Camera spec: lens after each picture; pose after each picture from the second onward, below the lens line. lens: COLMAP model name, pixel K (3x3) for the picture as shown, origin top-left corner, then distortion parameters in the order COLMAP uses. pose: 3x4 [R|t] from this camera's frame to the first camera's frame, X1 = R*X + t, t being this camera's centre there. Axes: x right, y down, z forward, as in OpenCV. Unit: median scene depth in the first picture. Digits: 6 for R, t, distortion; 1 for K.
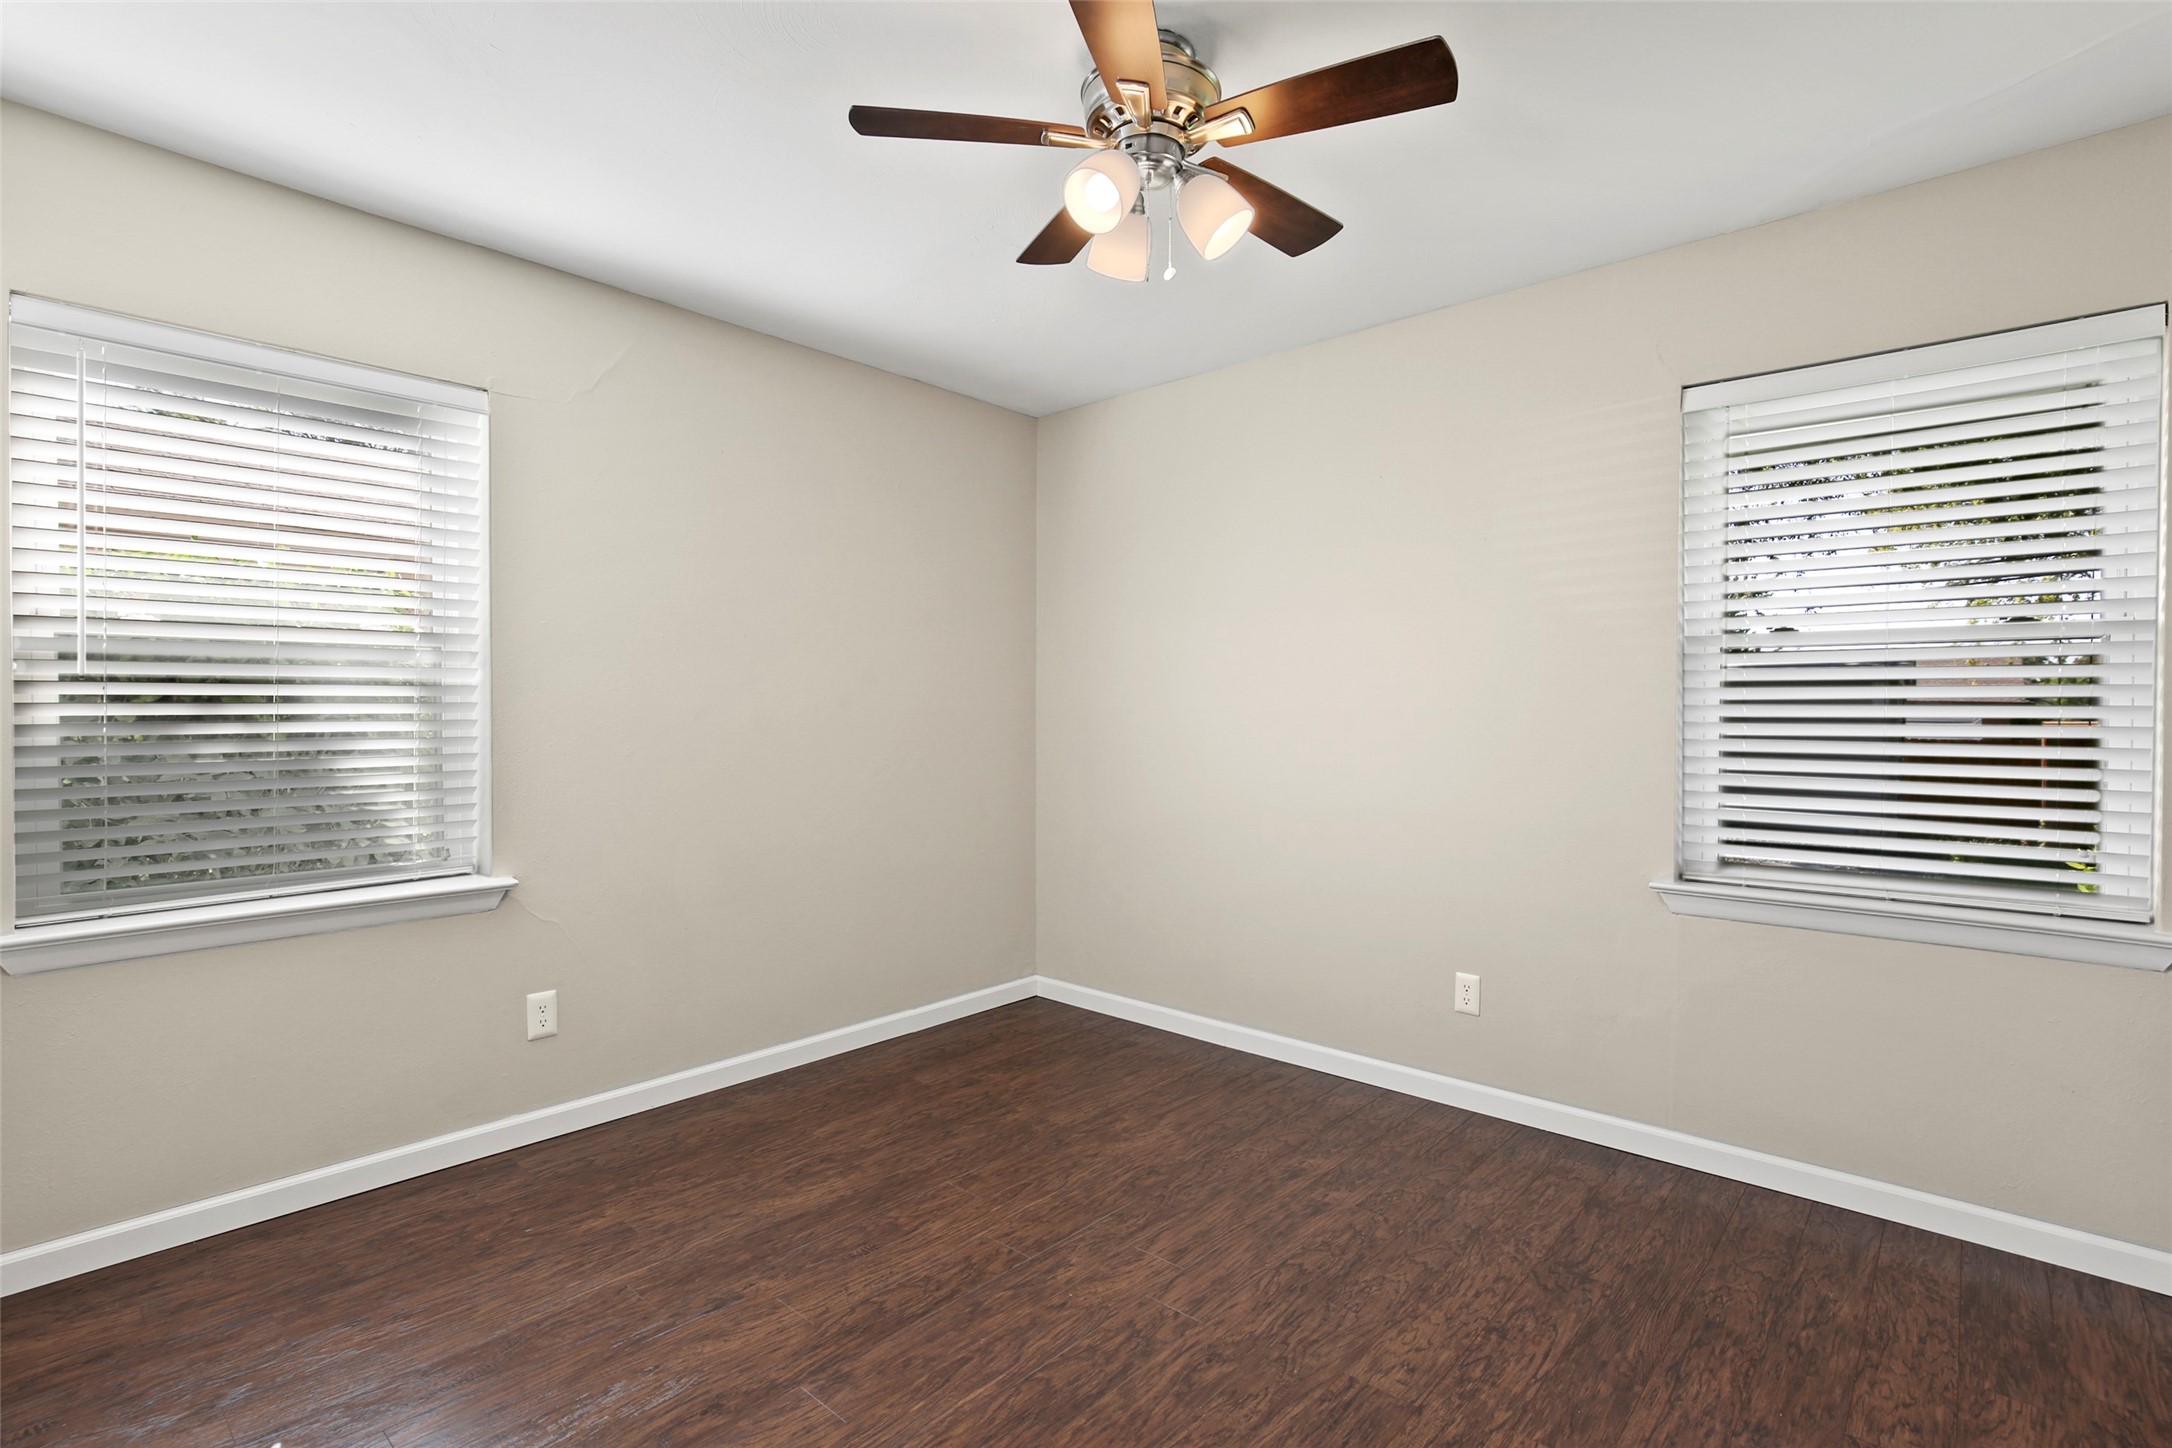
lens RADIAL K [[1008.7, 0, 1084.5], [0, 1008.7, 723.8], [0, 0, 1]] dist [-0.001180, 0.000265]
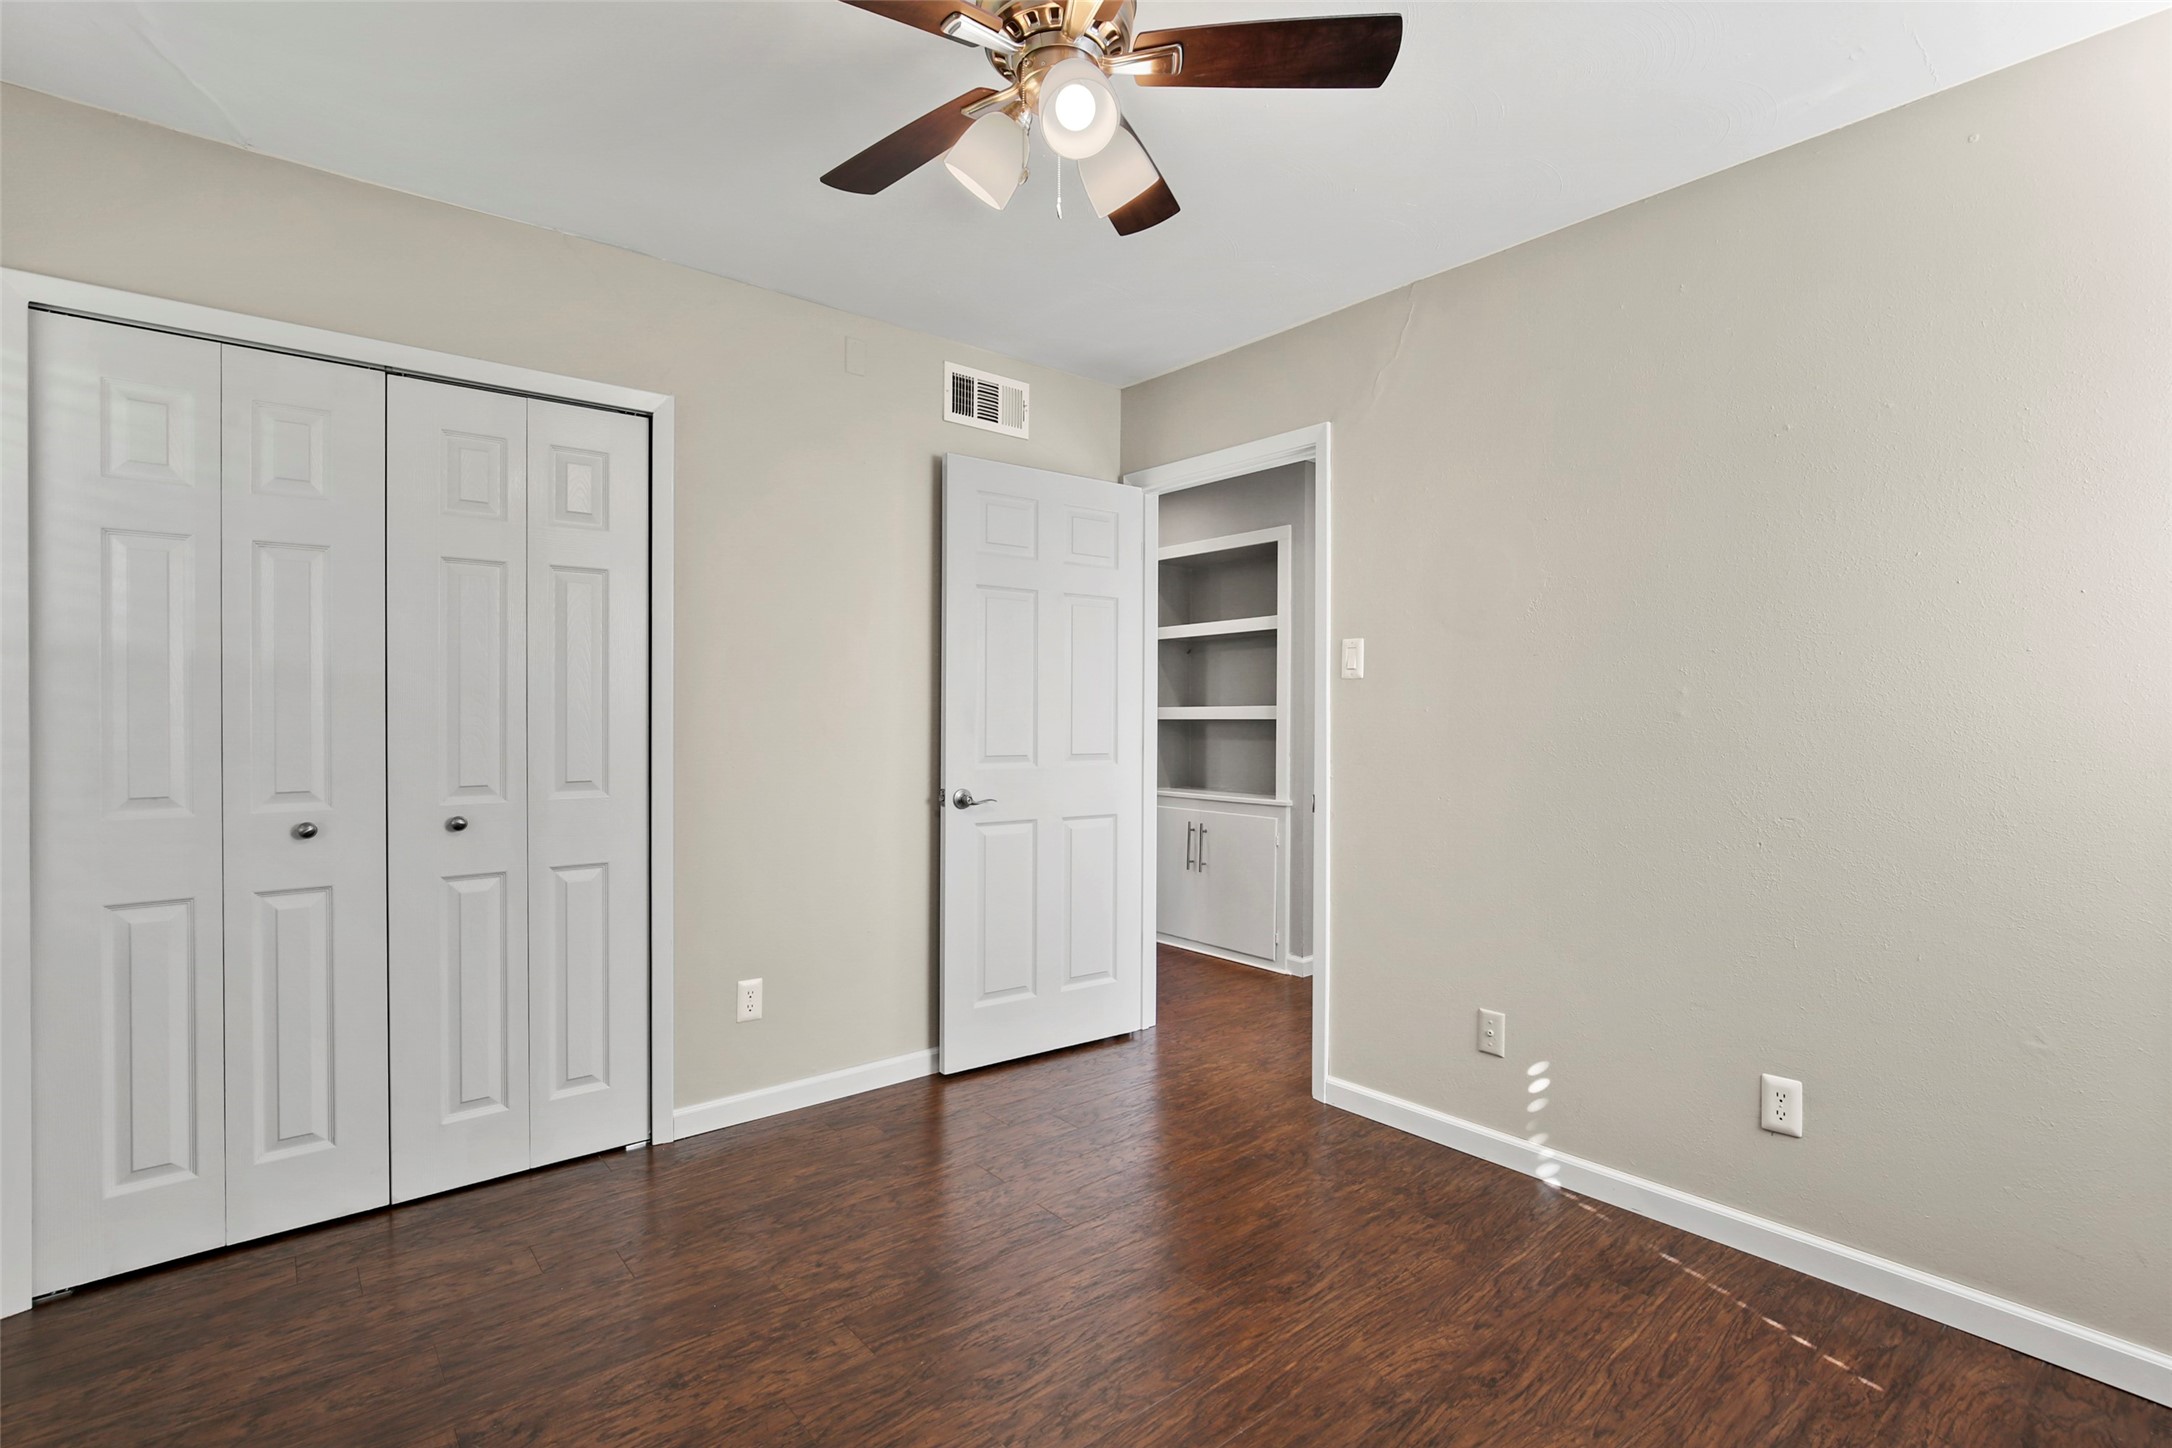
lens RADIAL K [[1013.8, 0, 1077.6], [0, 1013.8, 715.5], [0, 0, 1]] dist [-0.002066, 0.000790]
pose [[-0.989014, -0.009467, 0.147522, -0.079569], [-0.008299, 0.999929, 0.008533, -0.015912], [-0.147592, 0.007215, -0.989022, 1.763982]]
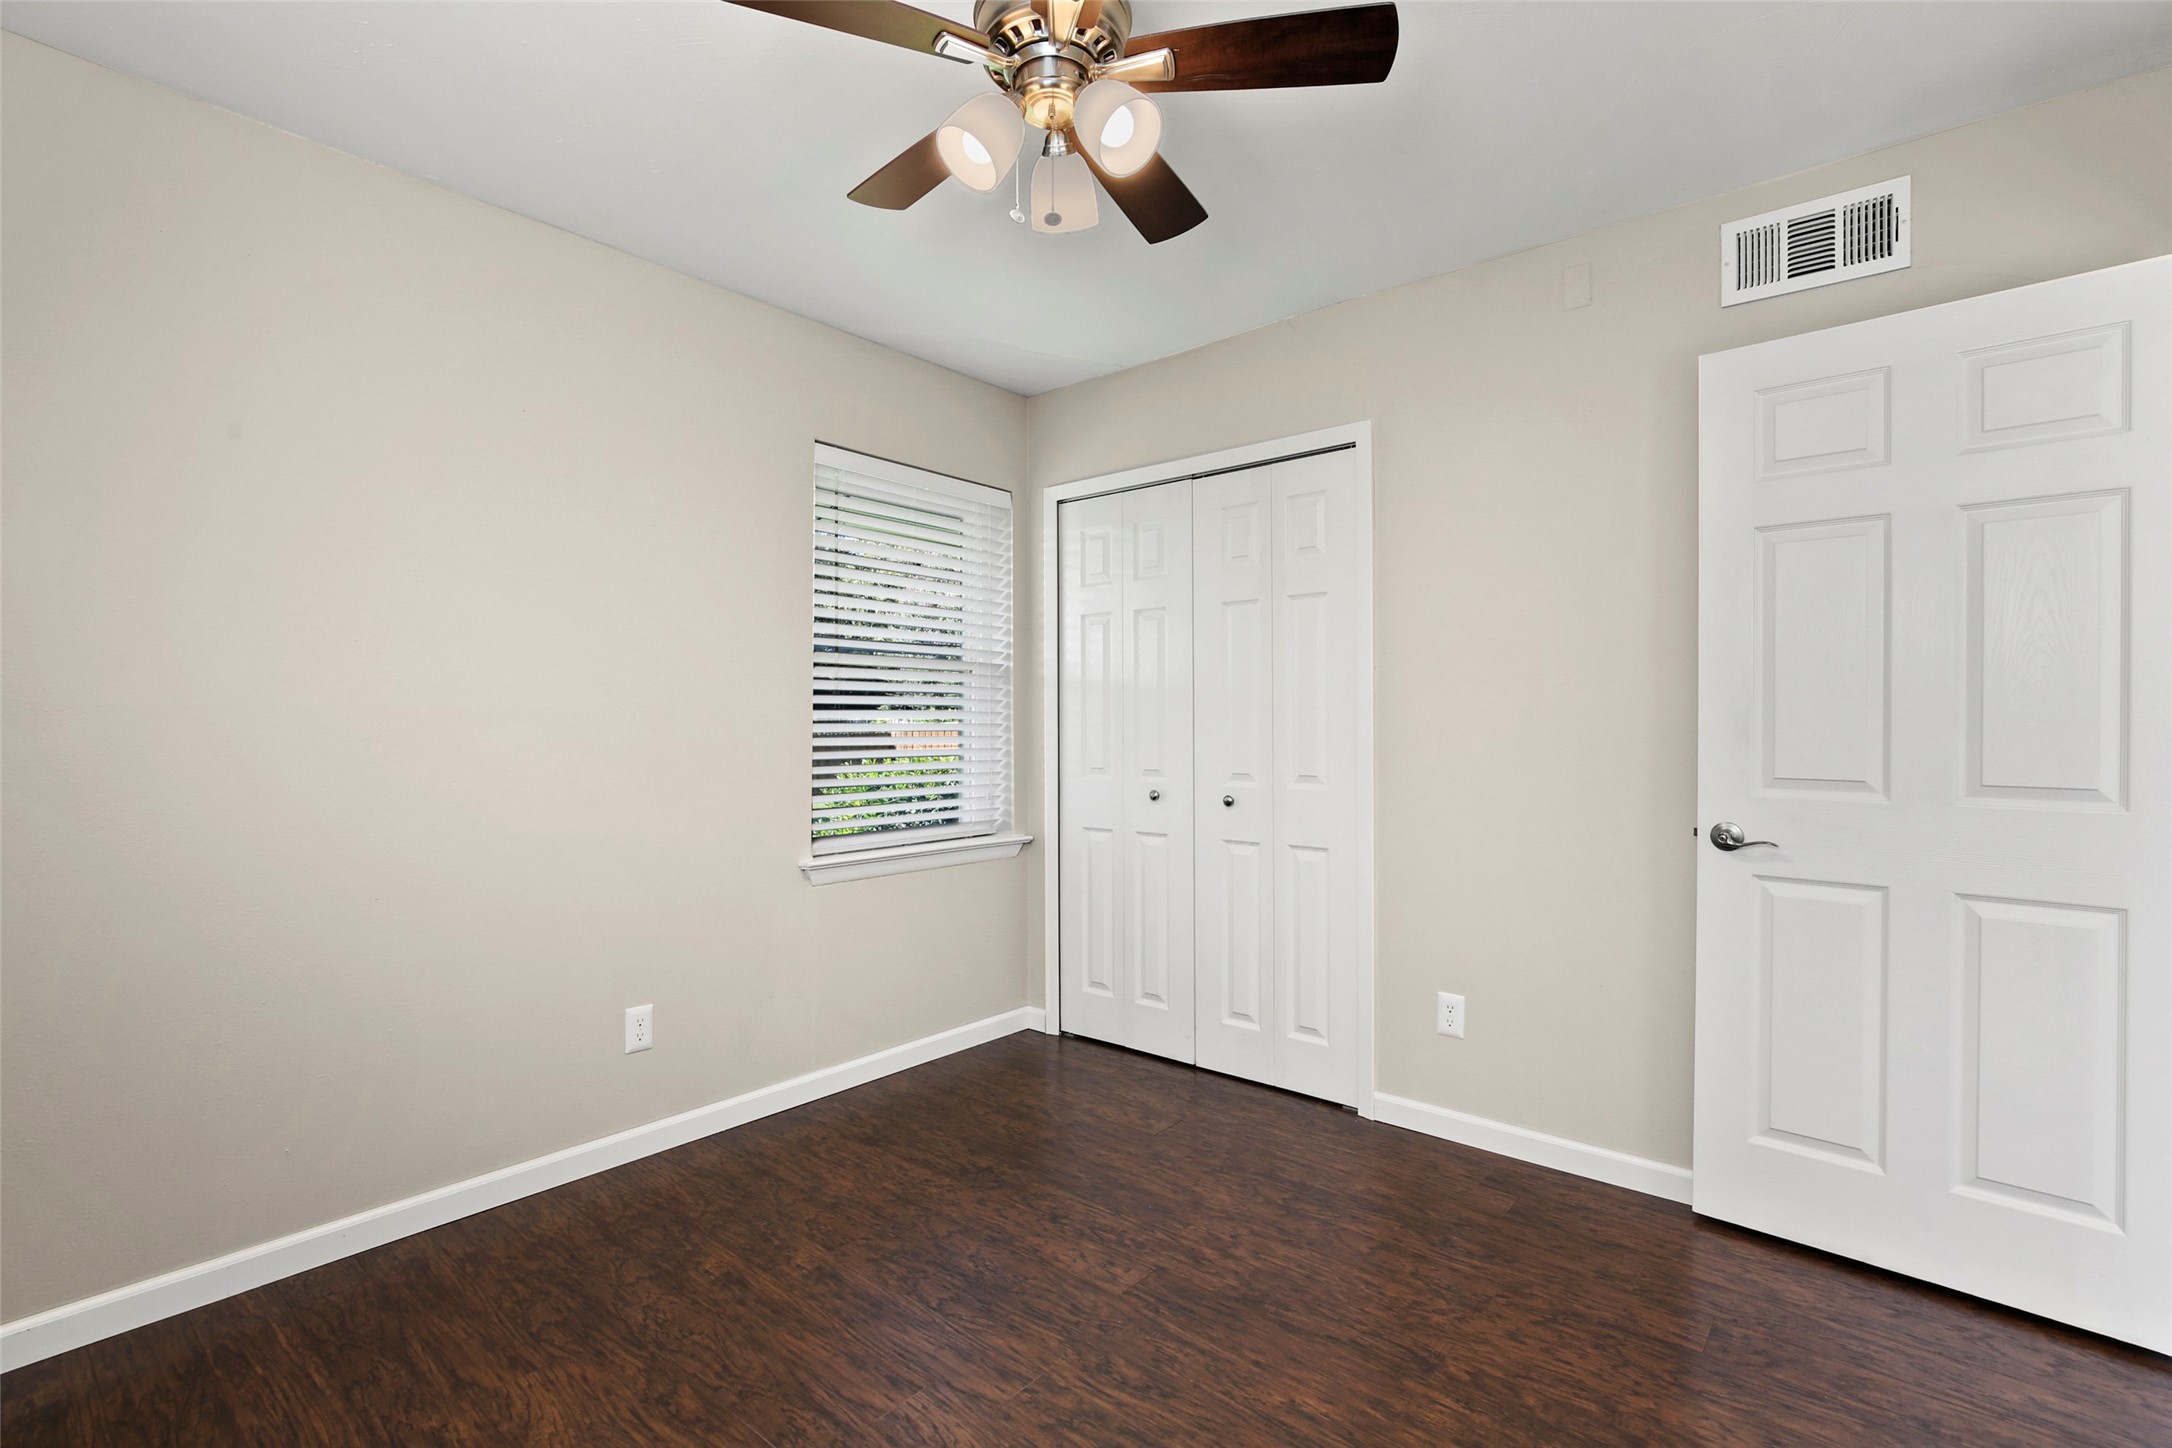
lens RADIAL K [[1008.7, 0, 1084.5], [0, 1008.7, 723.8], [0, 0, 1]] dist [-0.001180, 0.000265]
pose [[-0.030271, -0.005404, 0.999527, -0.769591], [0.002940, 0.999981, 0.005496, -0.002377], [-0.999537, 0.003105, -0.030255, 0.952141]]
